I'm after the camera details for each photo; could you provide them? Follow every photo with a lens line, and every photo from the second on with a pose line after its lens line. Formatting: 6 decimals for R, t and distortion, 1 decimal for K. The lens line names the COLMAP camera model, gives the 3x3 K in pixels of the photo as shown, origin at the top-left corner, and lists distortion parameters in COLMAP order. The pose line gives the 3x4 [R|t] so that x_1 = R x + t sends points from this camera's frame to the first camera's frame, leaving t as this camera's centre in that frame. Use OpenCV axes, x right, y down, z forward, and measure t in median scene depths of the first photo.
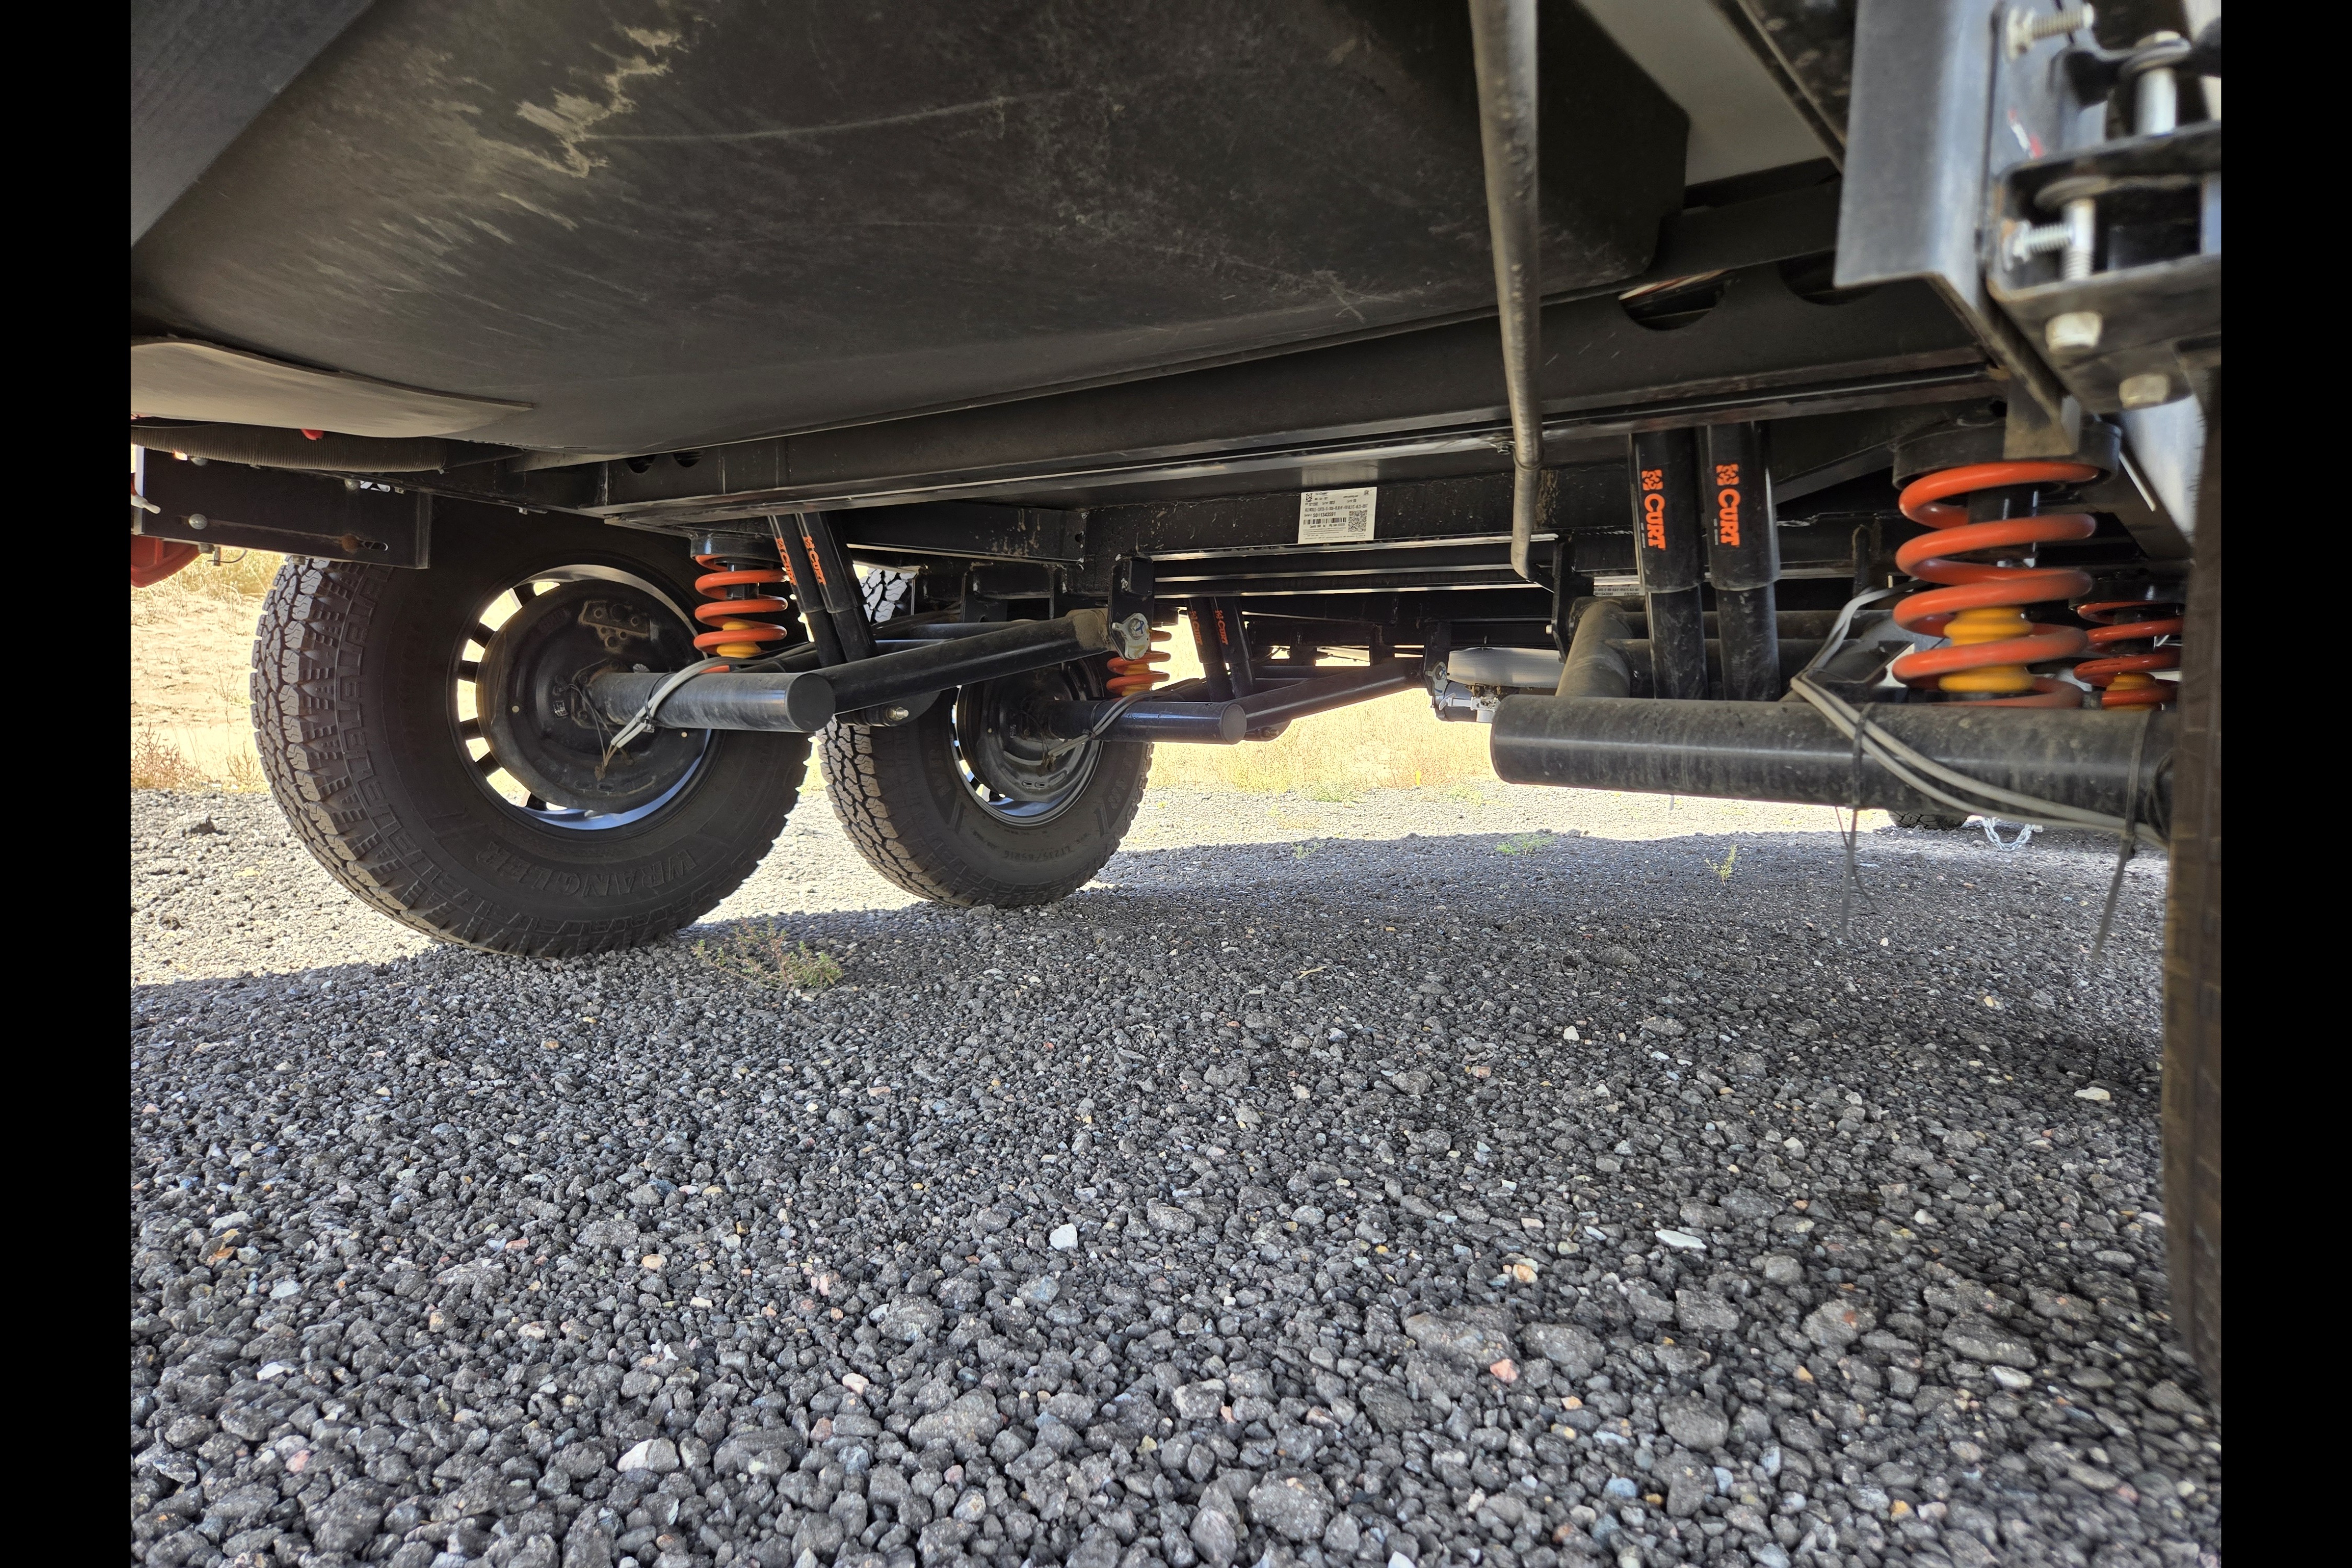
lens RADIAL K [[1390.3, 0, 1175.5], [0, 1390.3, 772.6], [0, 0, 1]] dist [0.068782, -0.063968]
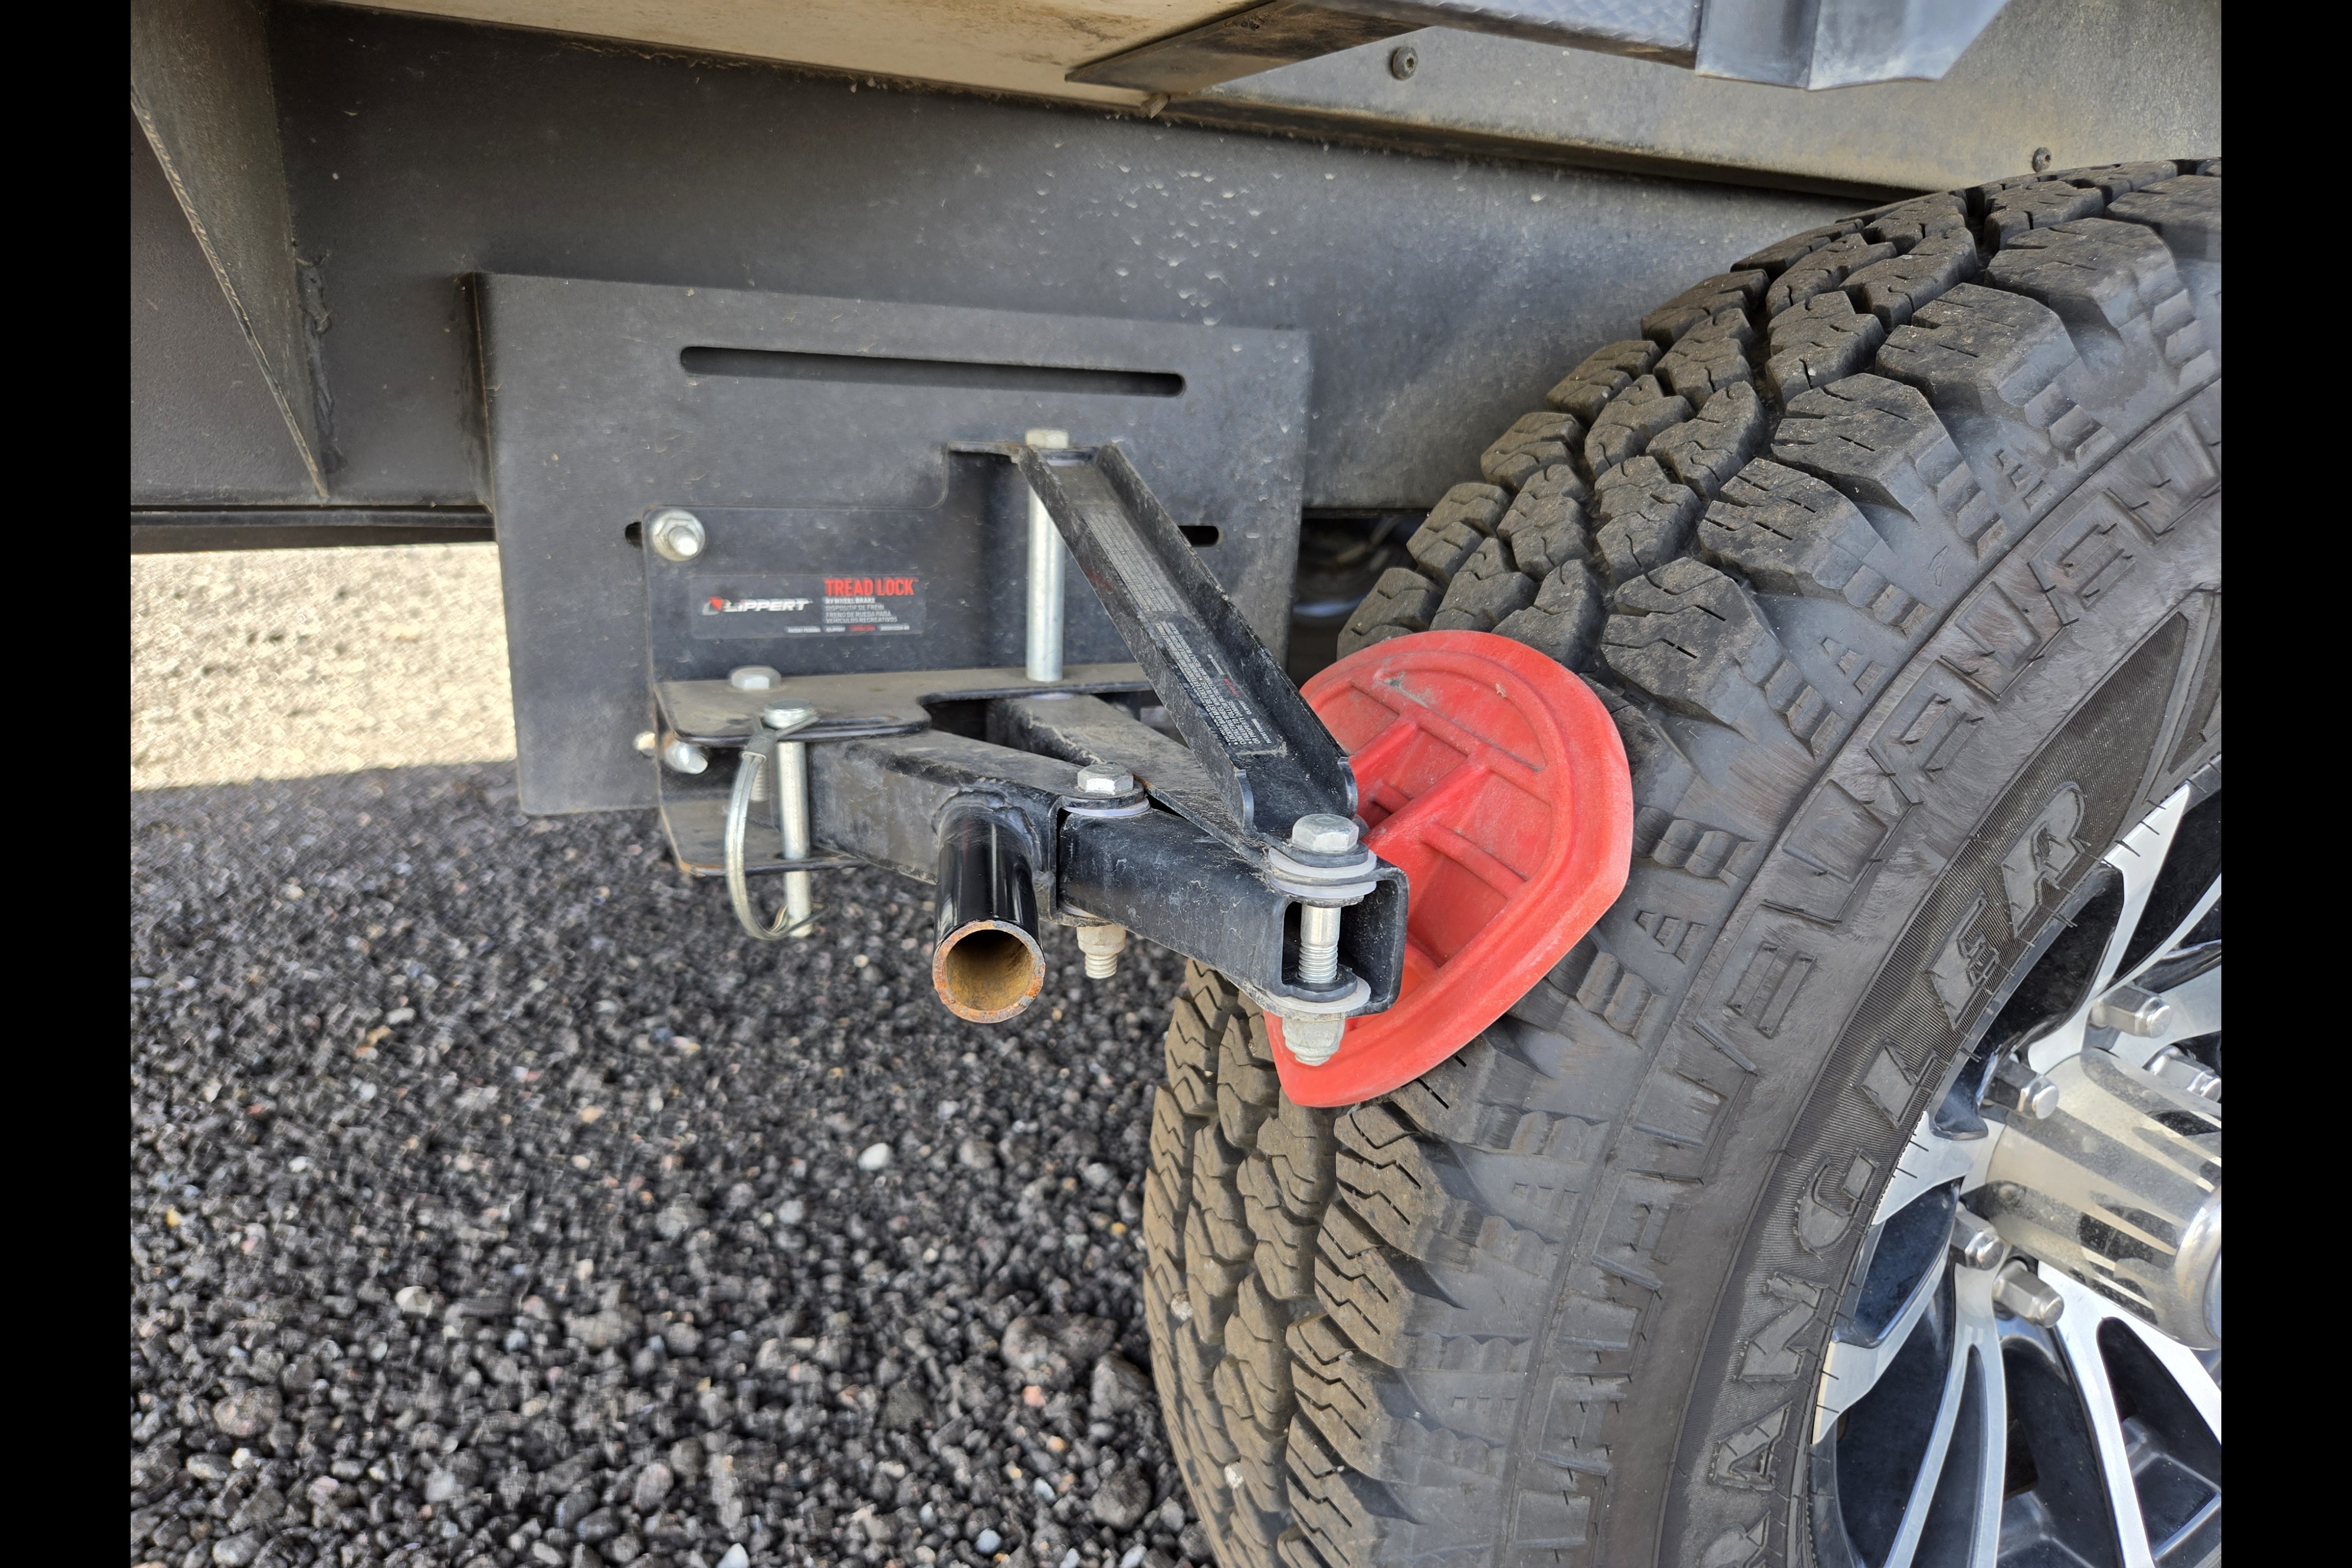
lens RADIAL K [[1390.3, 0, 1175.5], [0, 1390.3, 772.6], [0, 0, 1]] dist [0.068782, -0.063968]
pose [[0.902333, 0.120358, -0.413895, 0.659345], [-0.015639, 0.968734, 0.247607, -0.315204], [0.430755, -0.216951, 0.876004, 0.127763]]
